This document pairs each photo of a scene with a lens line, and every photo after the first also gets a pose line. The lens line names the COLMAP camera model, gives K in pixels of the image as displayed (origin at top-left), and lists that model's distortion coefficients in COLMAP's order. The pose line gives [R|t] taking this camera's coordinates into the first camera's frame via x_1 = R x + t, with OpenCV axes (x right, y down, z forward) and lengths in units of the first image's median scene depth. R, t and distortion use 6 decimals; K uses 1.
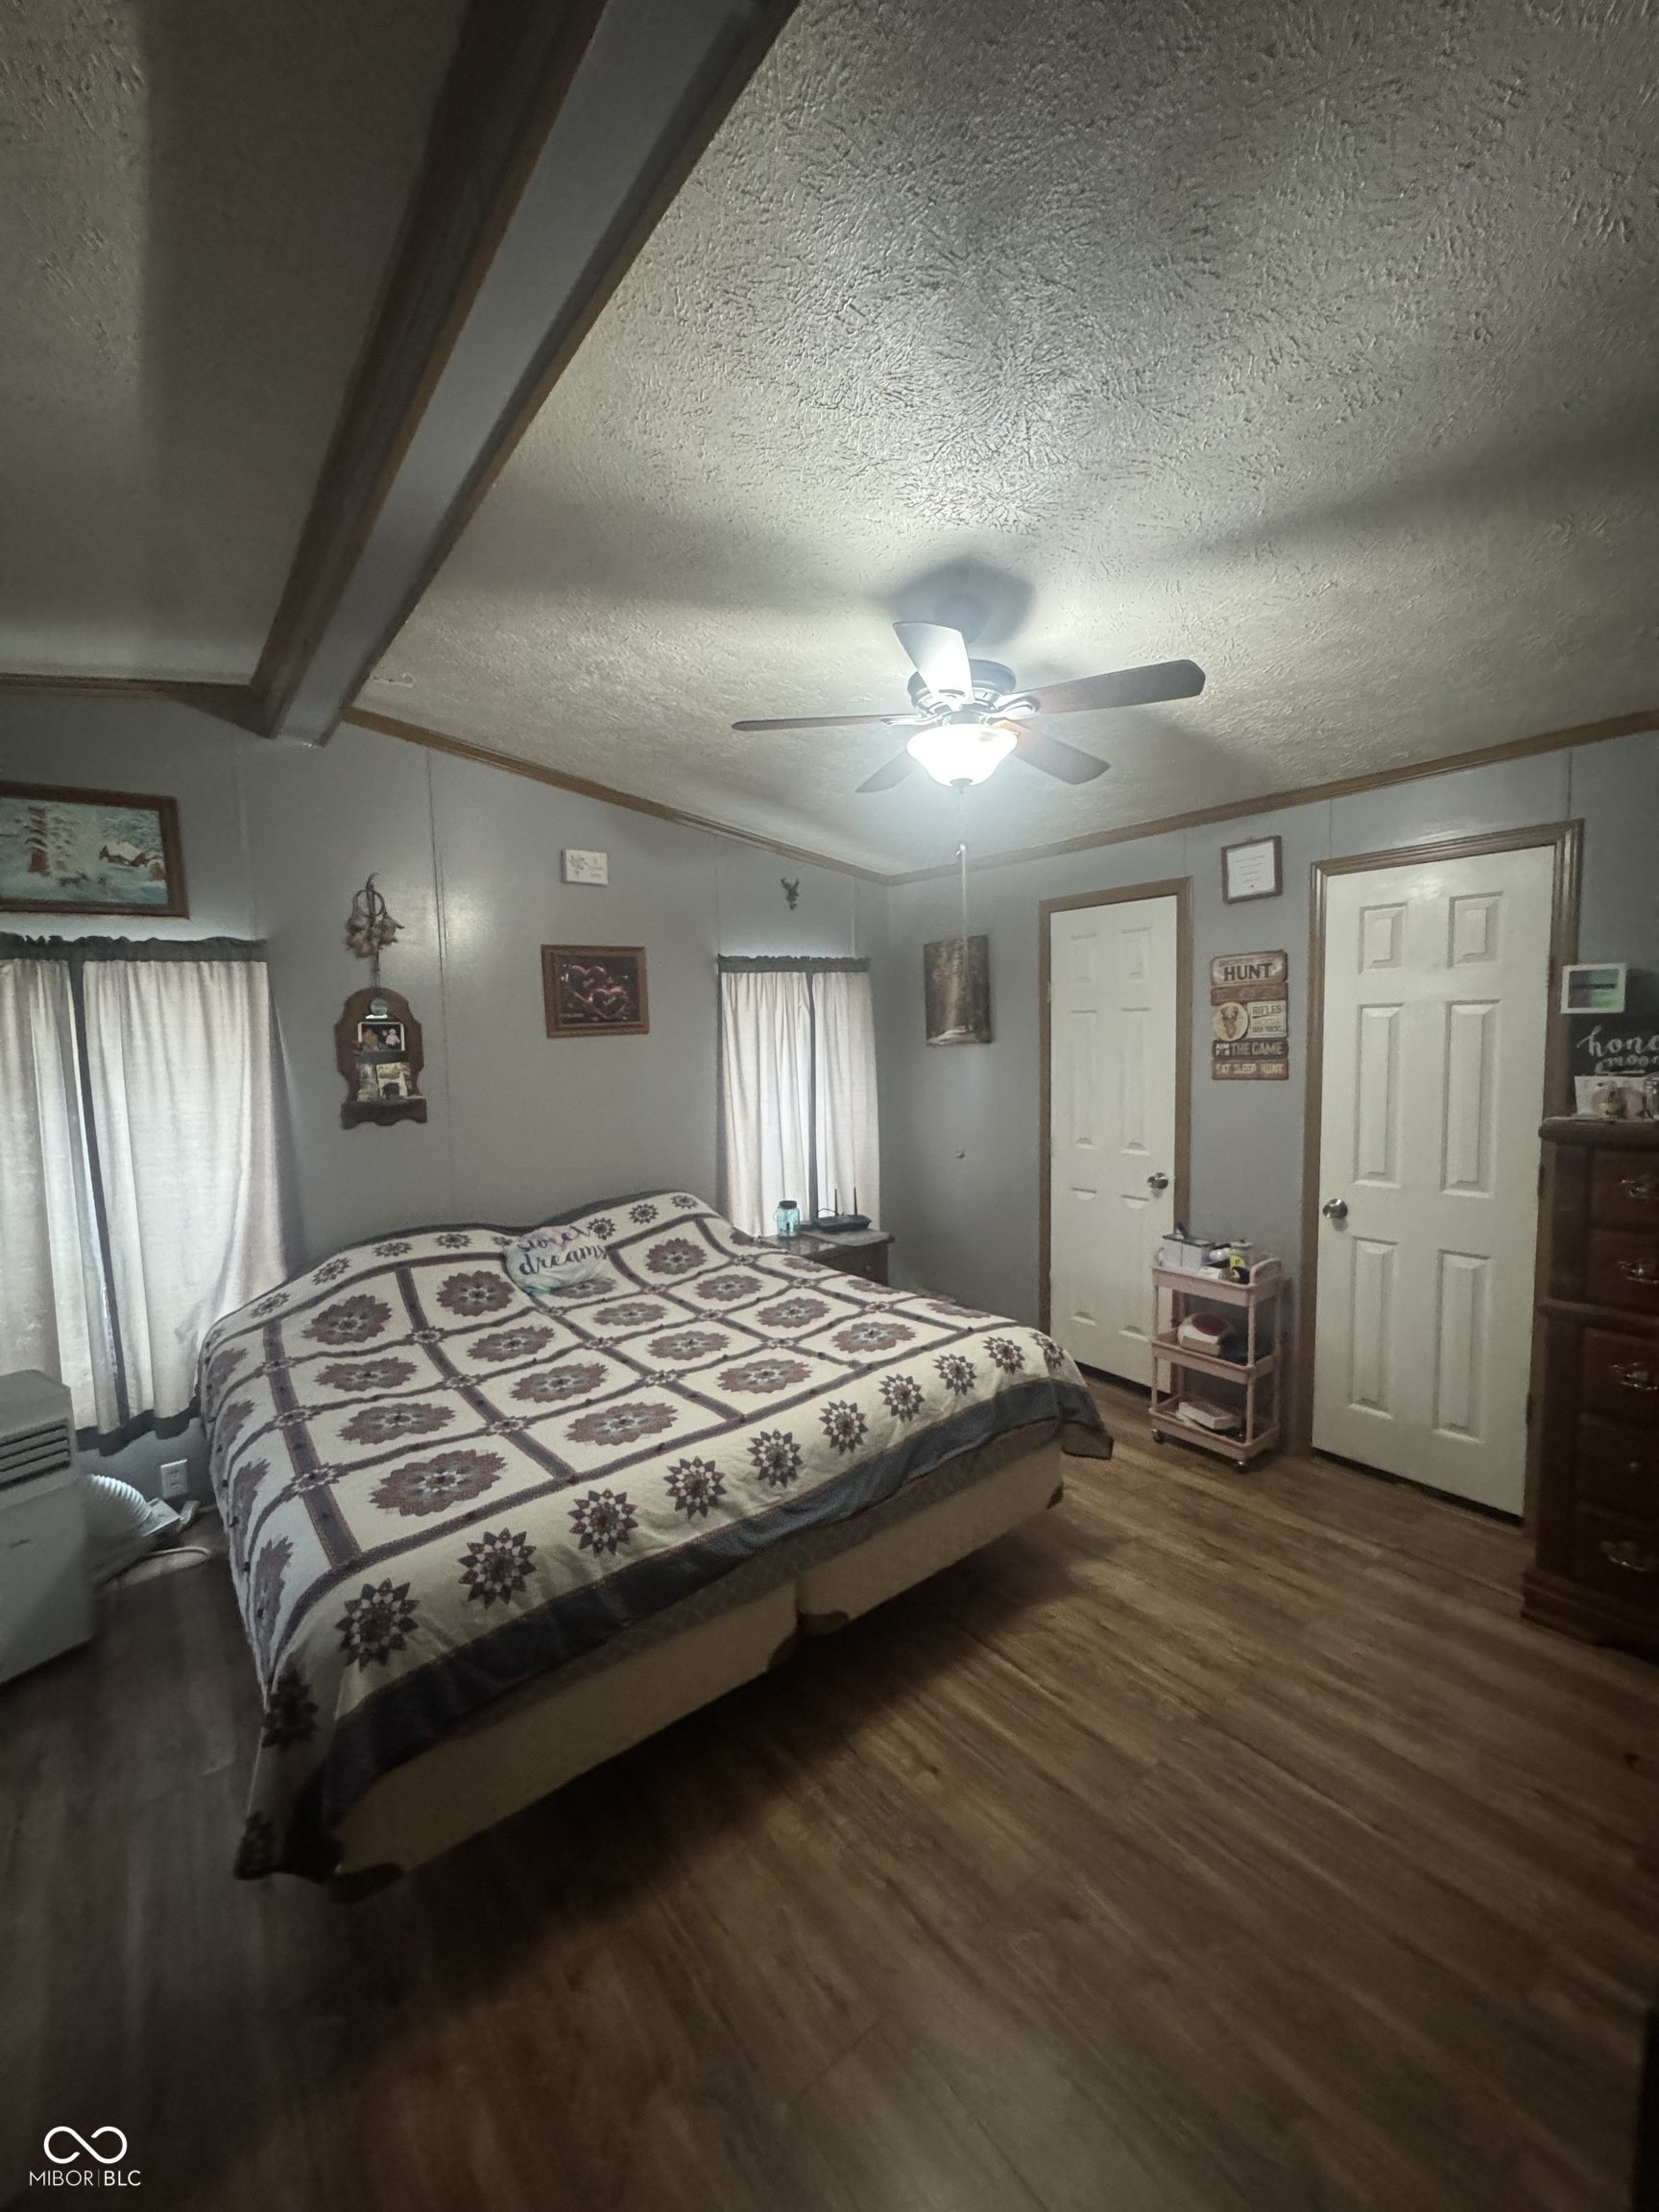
lens RADIAL K [[887.7, 0, 827.4], [0, 887.7, 1101.8], [0, 0, 1]] dist [0.000359, -0.000224]
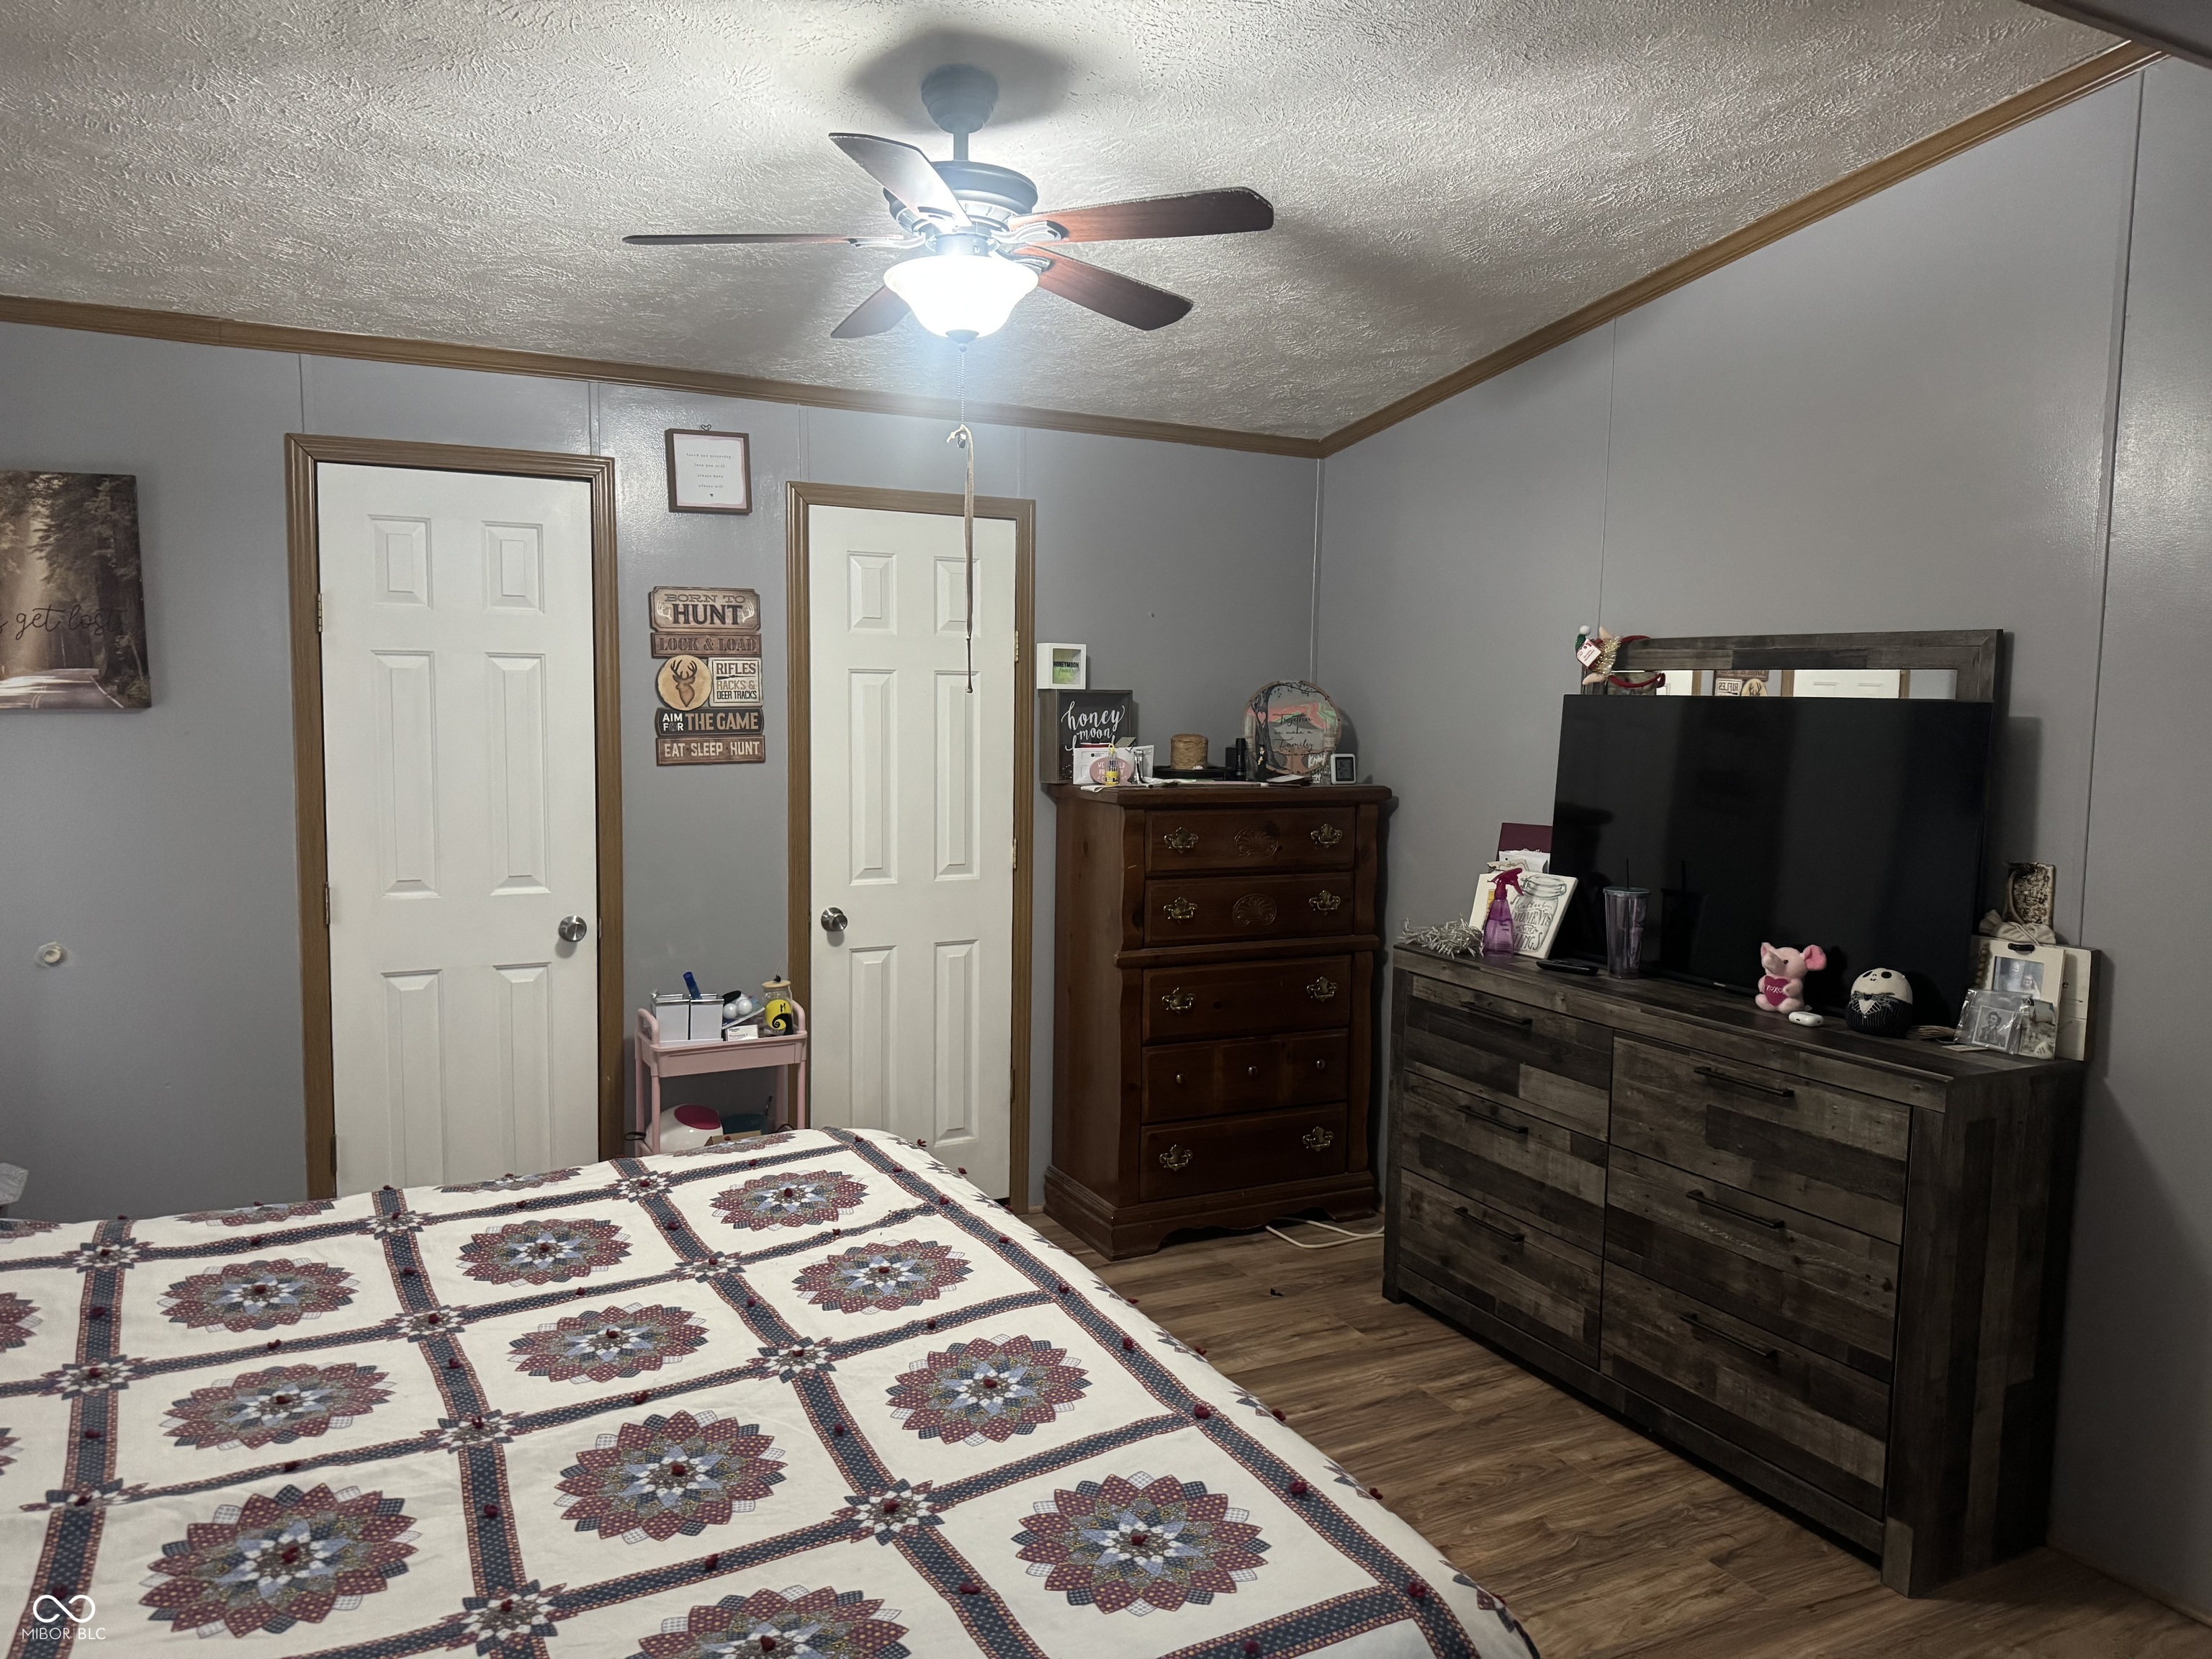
lens RADIAL K [[1549.9, 0, 1102.5], [0, 1549.9, 831.9], [0, 0, 1]] dist [0.055297, -0.002093]
pose [[0.184423, -0.061097, 0.980946, -0.728038], [0.060980, 0.996854, 0.050624, -0.015233], [-0.980953, 0.050482, 0.187568, 0.467448]]
